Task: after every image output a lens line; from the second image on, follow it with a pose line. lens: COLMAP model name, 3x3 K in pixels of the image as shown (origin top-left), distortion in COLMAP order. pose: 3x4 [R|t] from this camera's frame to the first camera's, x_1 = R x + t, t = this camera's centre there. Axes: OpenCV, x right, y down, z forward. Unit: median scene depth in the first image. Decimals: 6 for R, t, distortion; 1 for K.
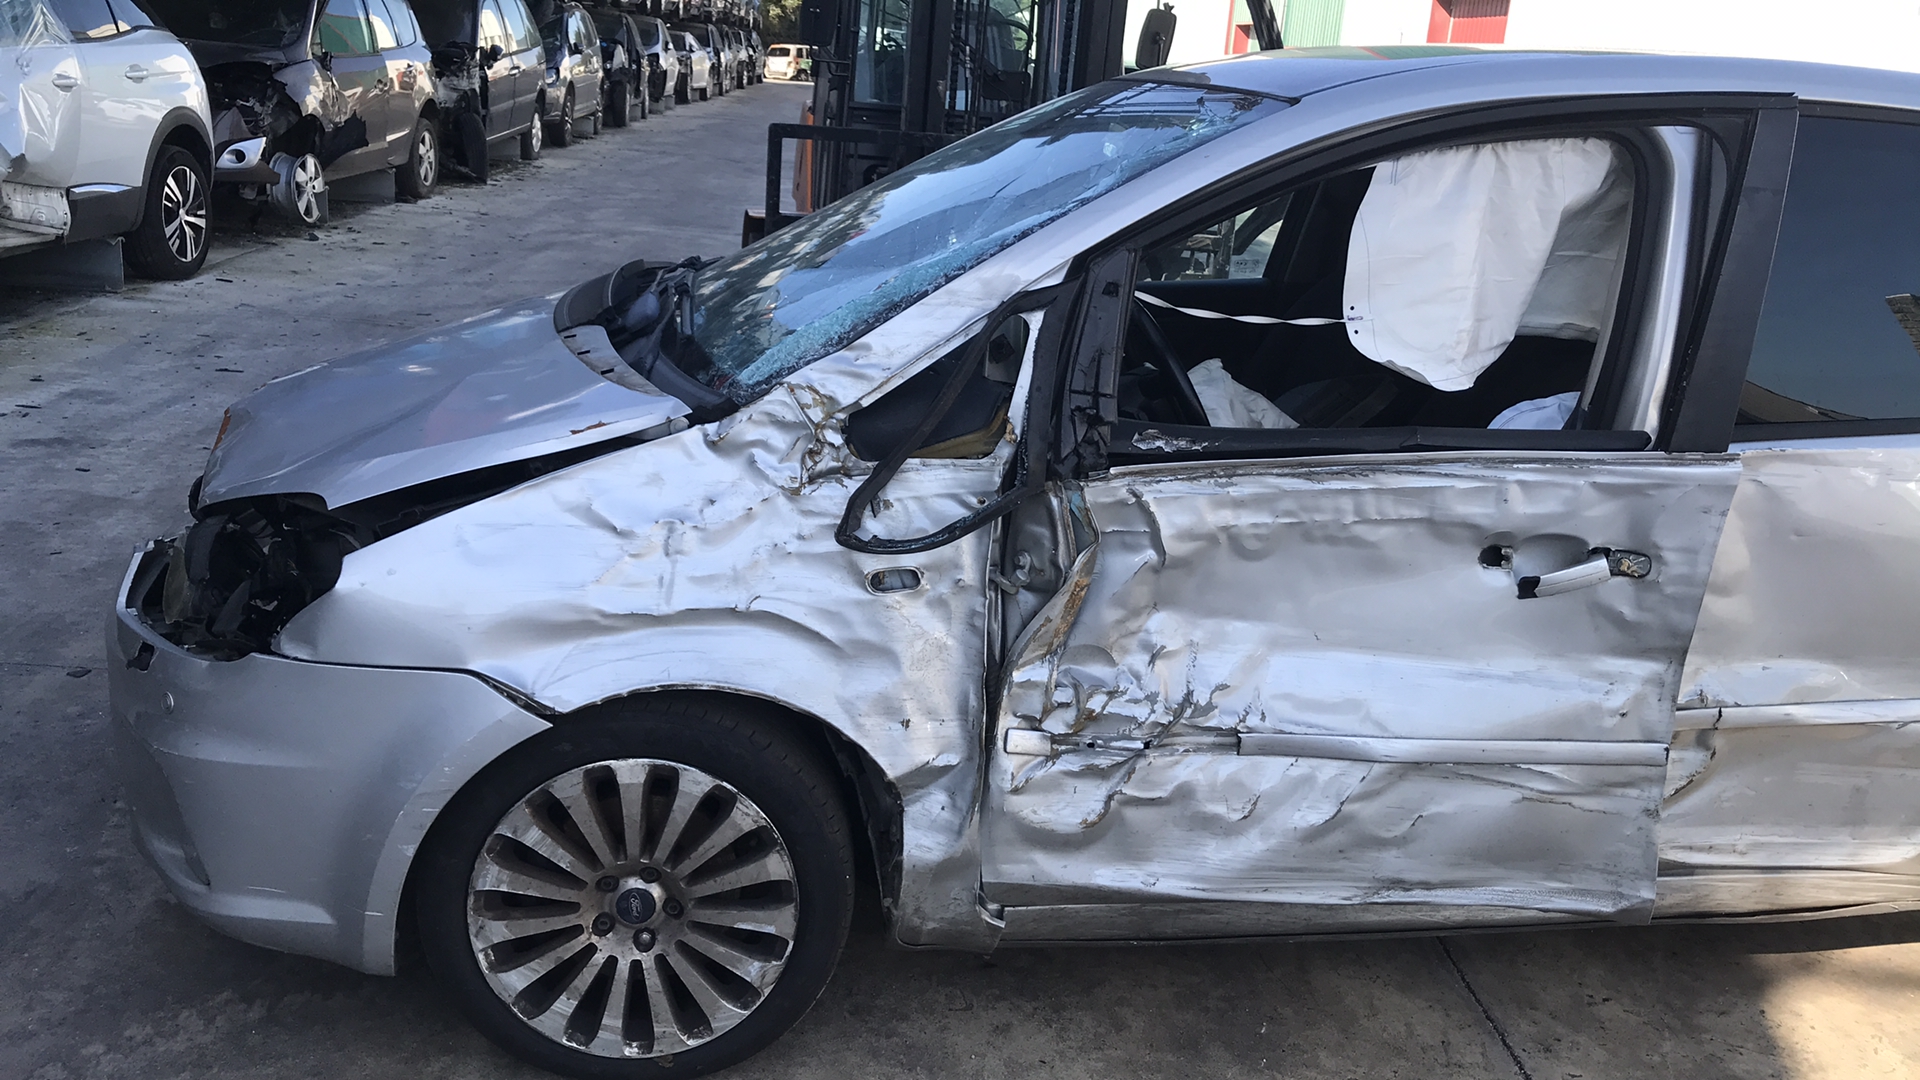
lens RADIAL K [[1554.1, 0, 972.9], [0, 1554.1, 513.4], [0, 0, 1]] dist [0.018282, -0.032194]
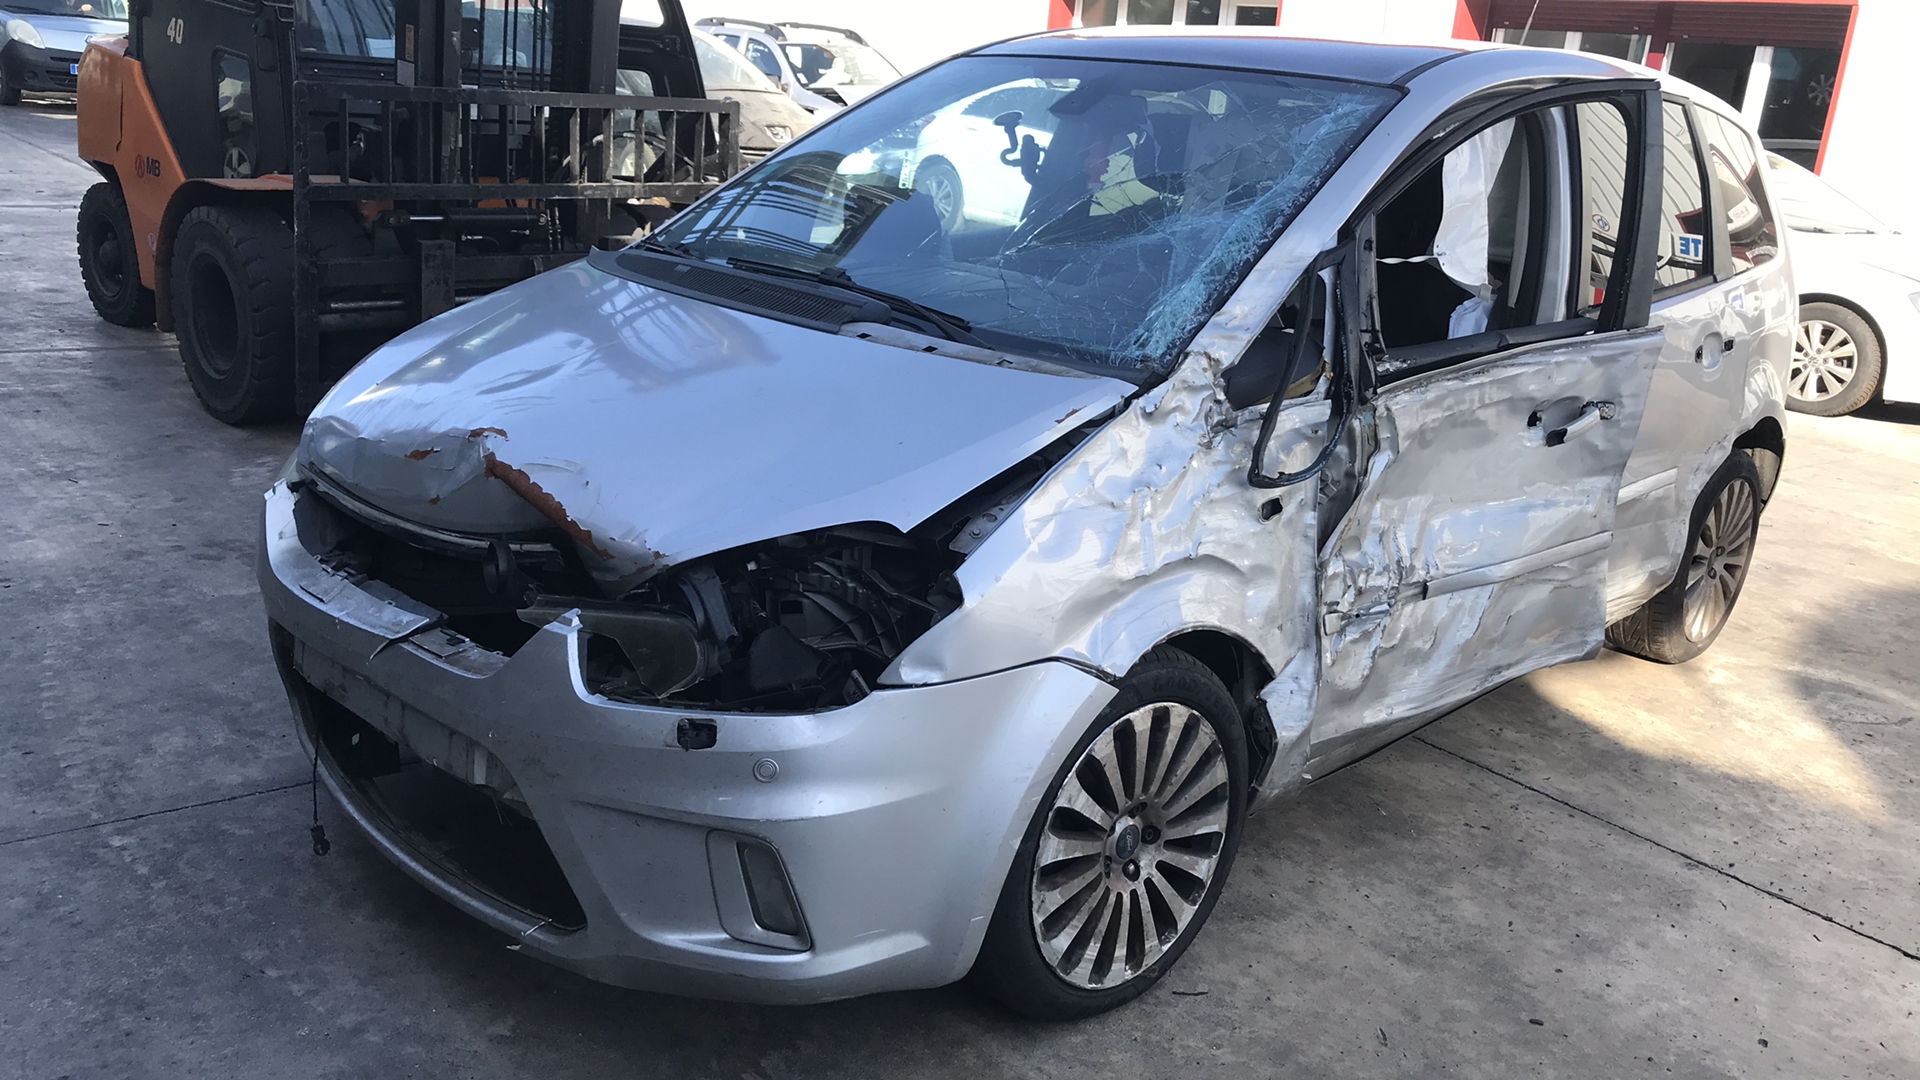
lens RADIAL K [[1554.1, 0, 954.9], [0, 1554.1, 513.0], [0, 0, 1]] dist [0.018282, -0.032194]
pose [[0.804979, -0.172675, 0.567620, -0.880586], [0.145235, 0.984954, 0.093665, -0.094934], [-0.575253, 0.007040, 0.817945, 0.169136]]
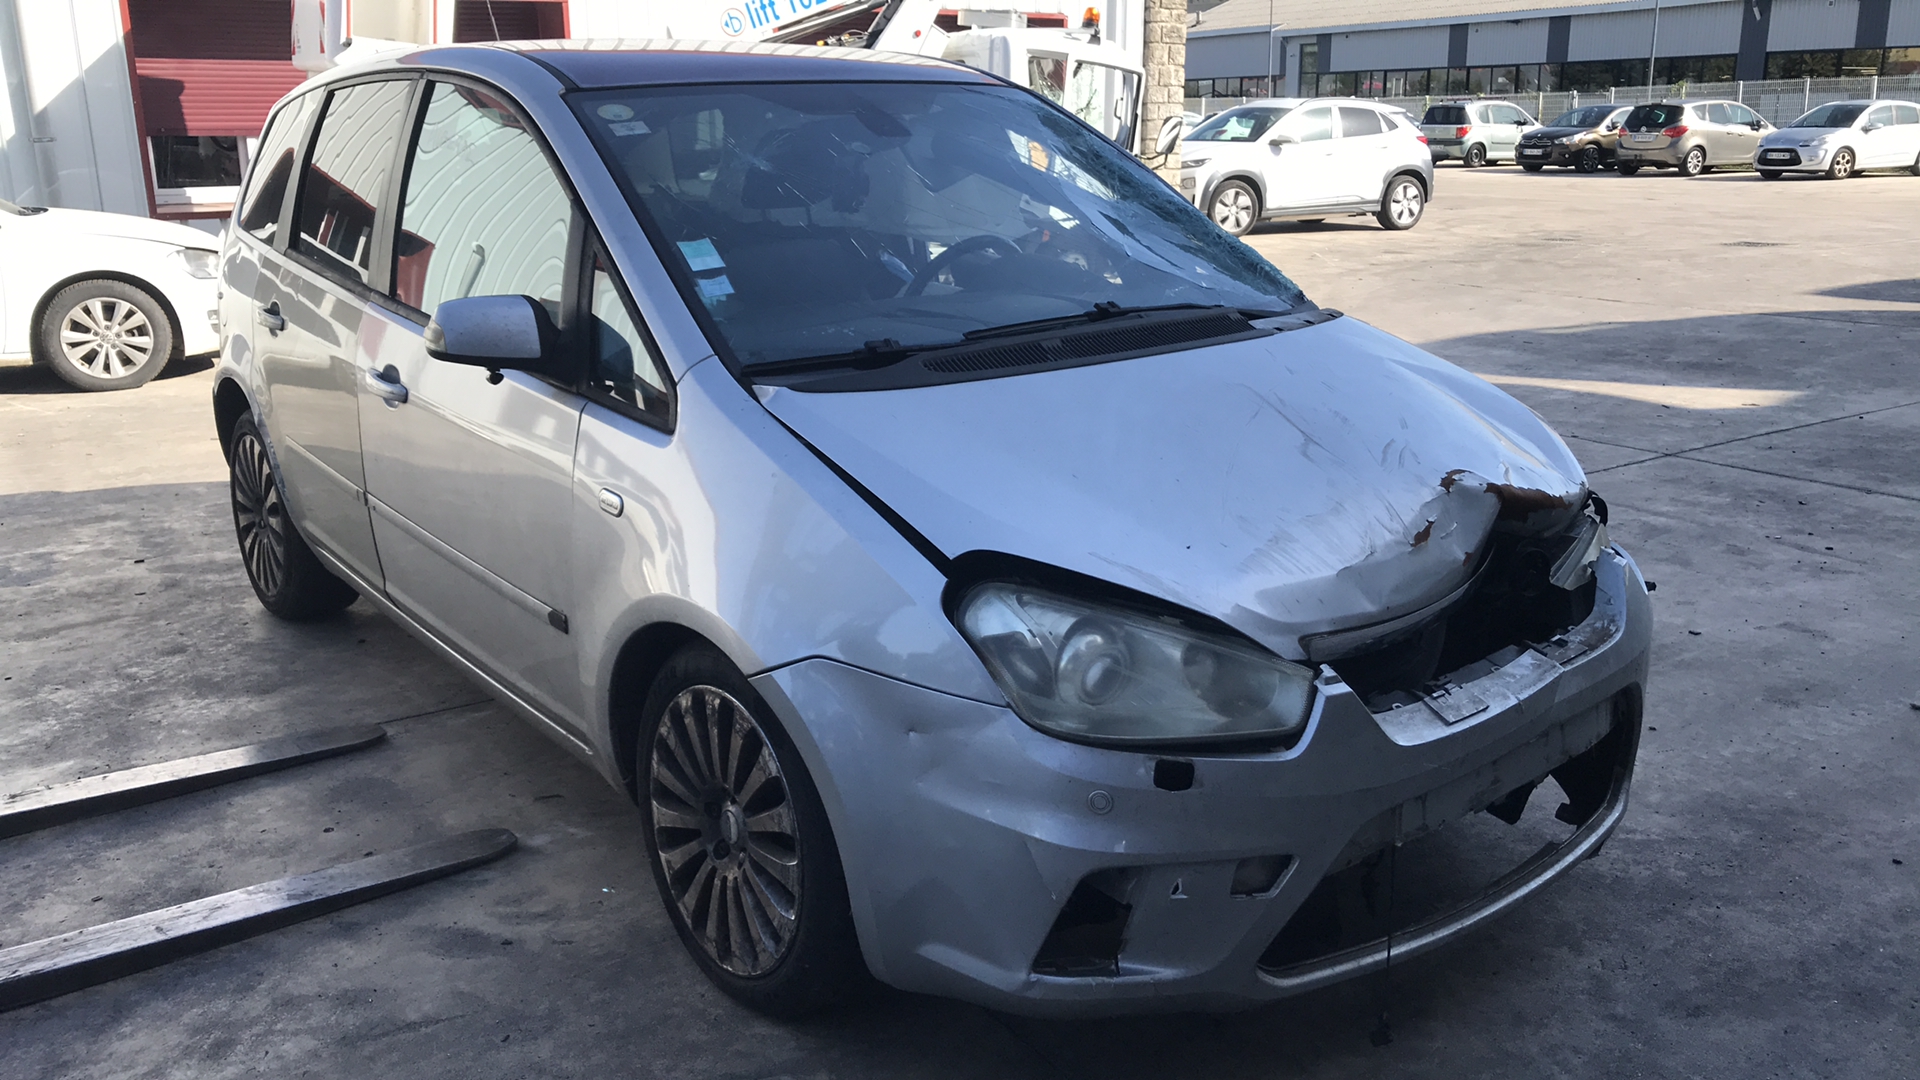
lens RADIAL K [[1554.1, 0, 948.6], [0, 1554.1, 542.8], [0, 0, 1]] dist [0.018282, -0.032194]
pose [[-0.488971, -0.298354, 0.819691, -1.247930], [0.222683, 0.865859, 0.447996, -0.609464], [-0.843398, 0.401588, -0.356942, 1.871923]]
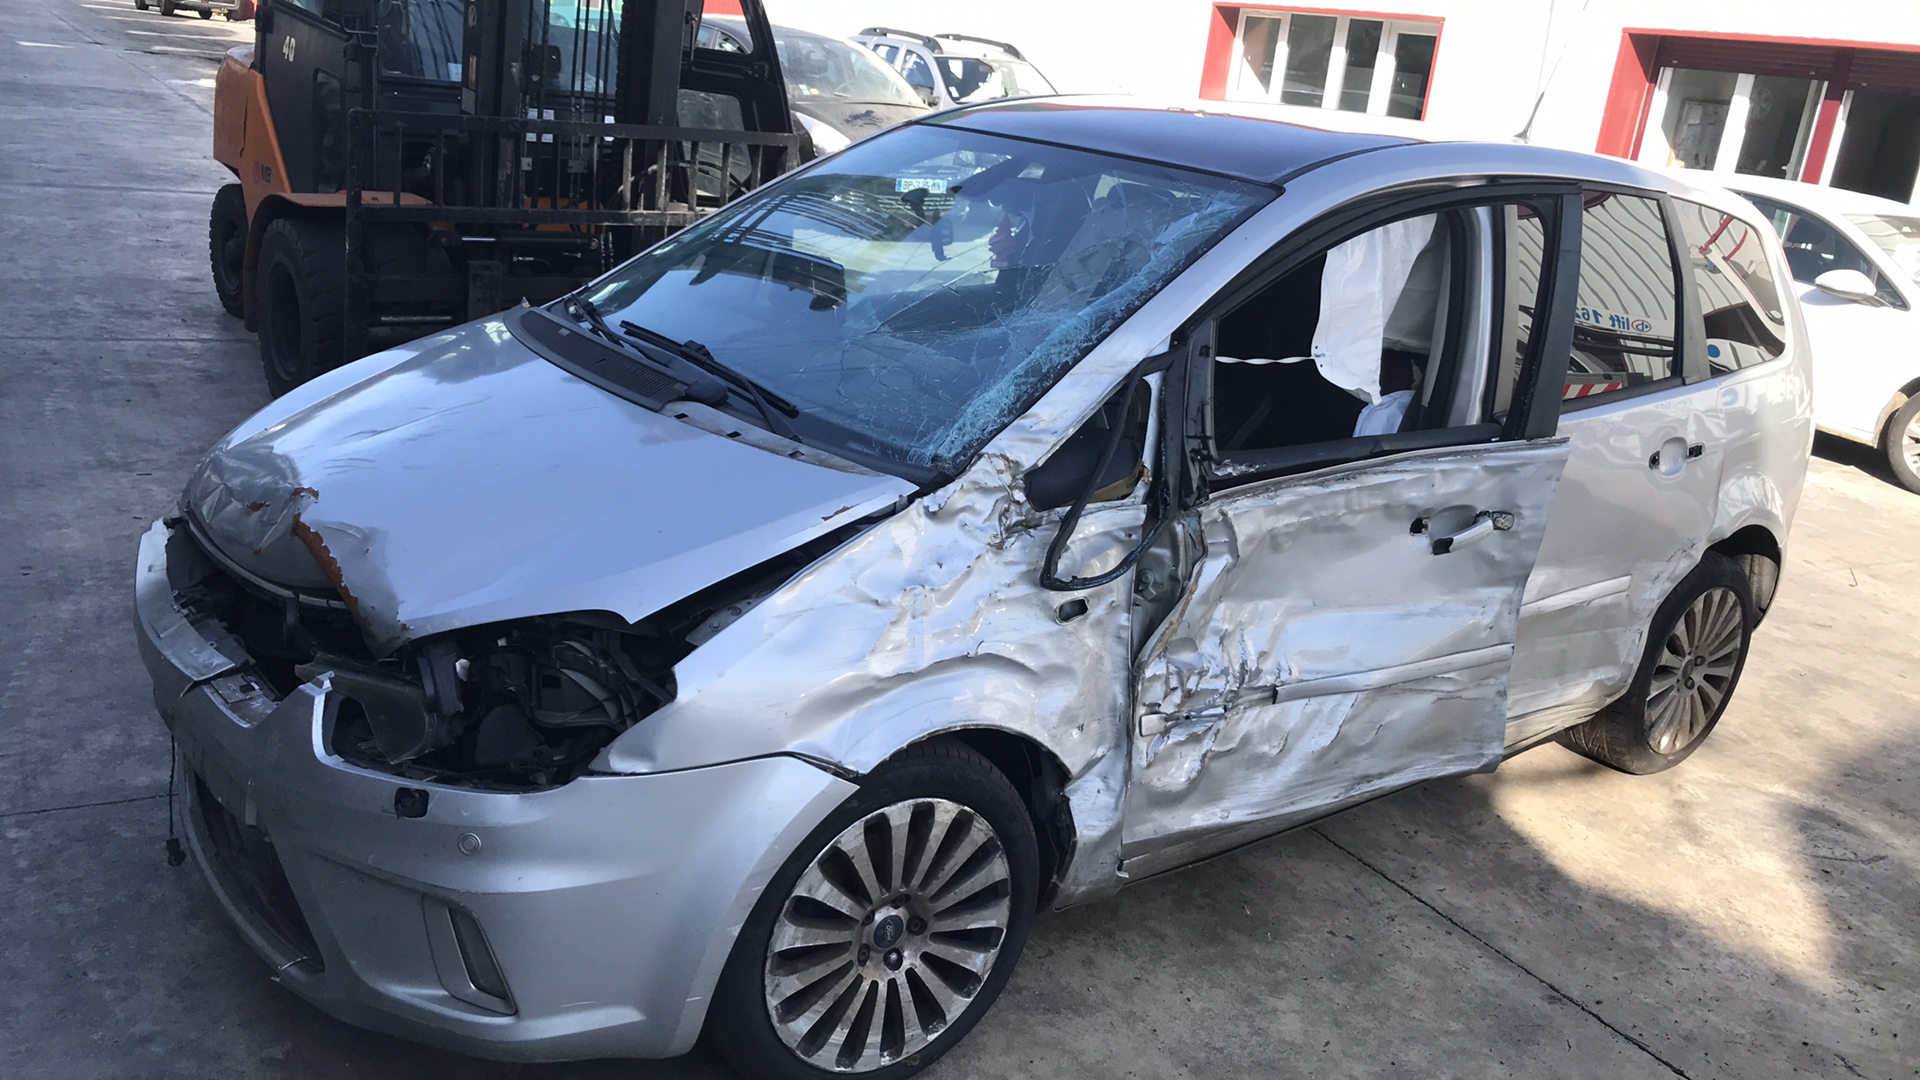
lens RADIAL K [[1554.1, 0, 950.1], [0, 1554.1, 505.6], [0, 0, 1]] dist [0.018282, -0.032194]
pose [[0.877636, -0.114299, 0.465500, -0.649760], [0.089656, 0.993158, 0.074827, -0.128019], [-0.470867, -0.023936, 0.881879, 0.003807]]
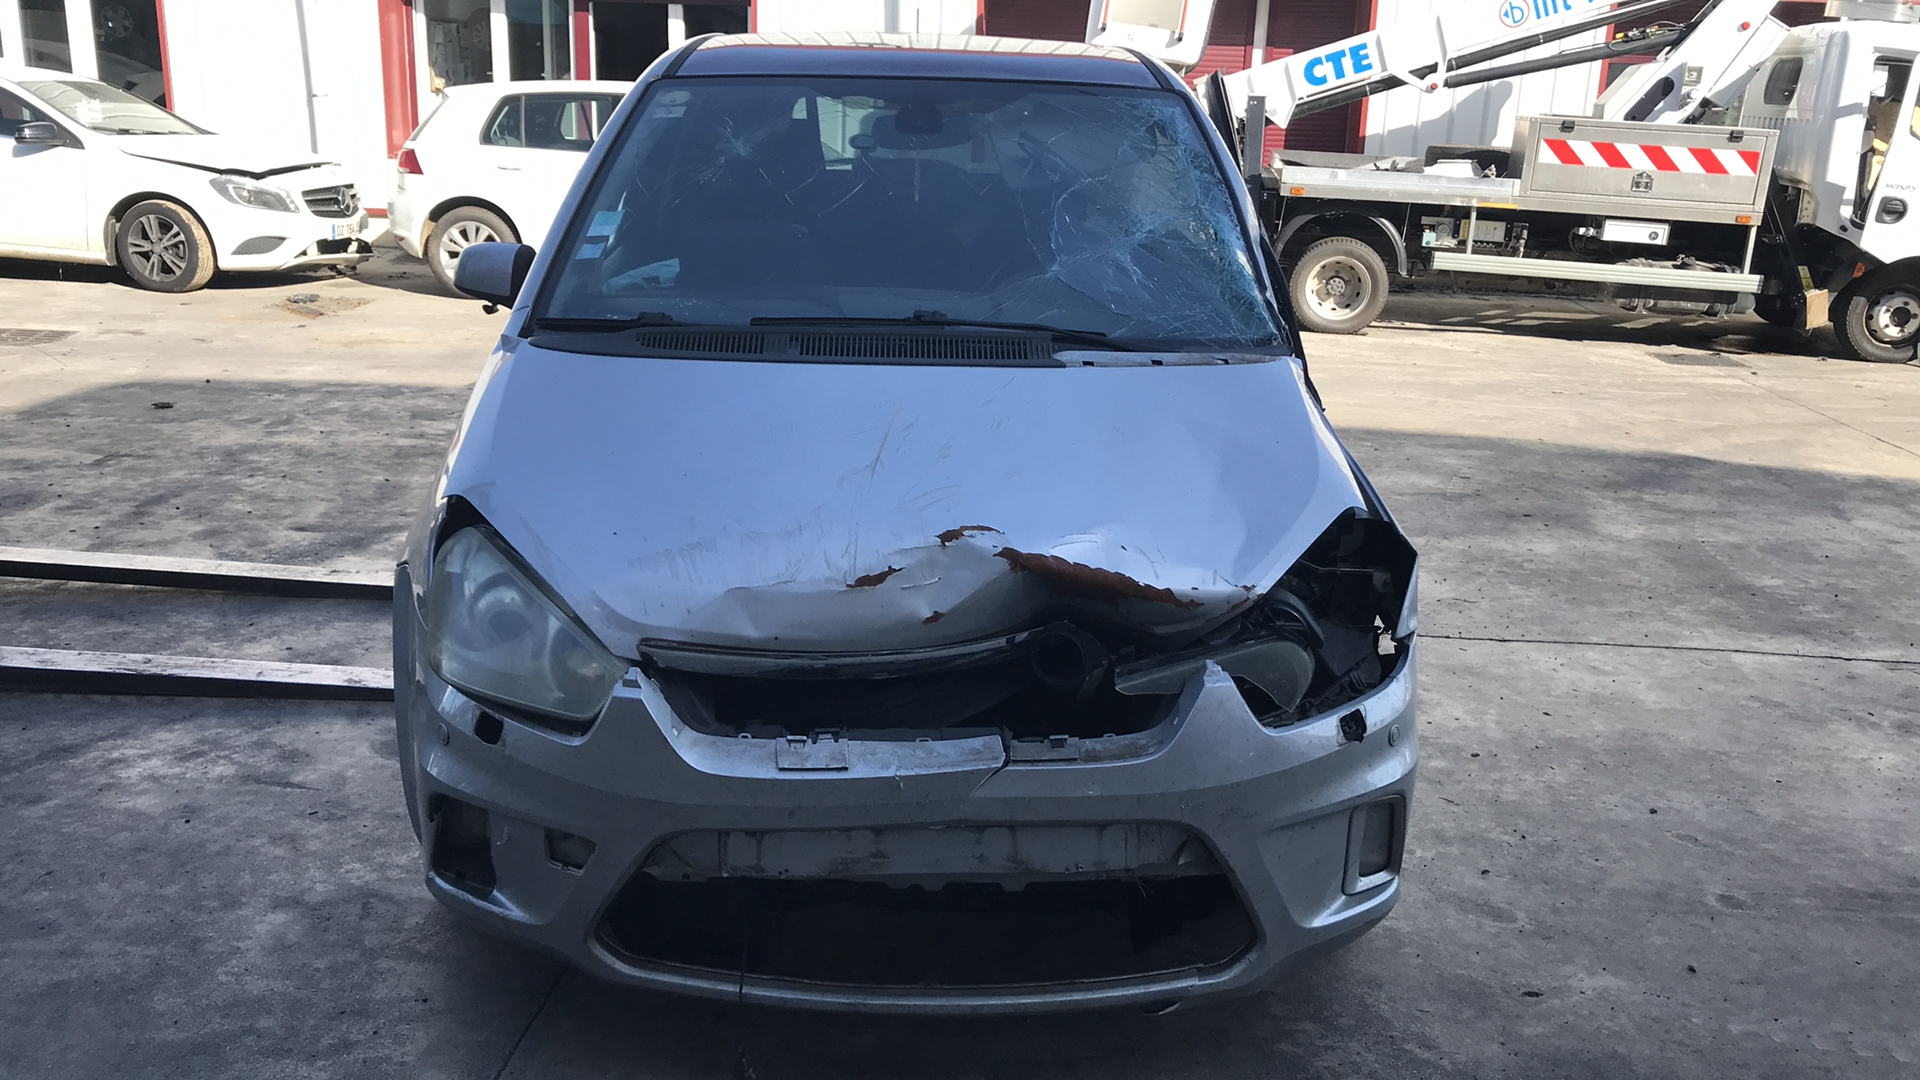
lens RADIAL K [[1554.1, 0, 944.0], [0, 1554.1, 524.7], [0, 0, 1]] dist [0.018282, -0.032194]
pose [[0.147268, -0.336465, 0.930109, -1.436330], [0.262712, 0.919892, 0.291173, -0.385282], [-0.953569, 0.201470, 0.223864, 0.976601]]
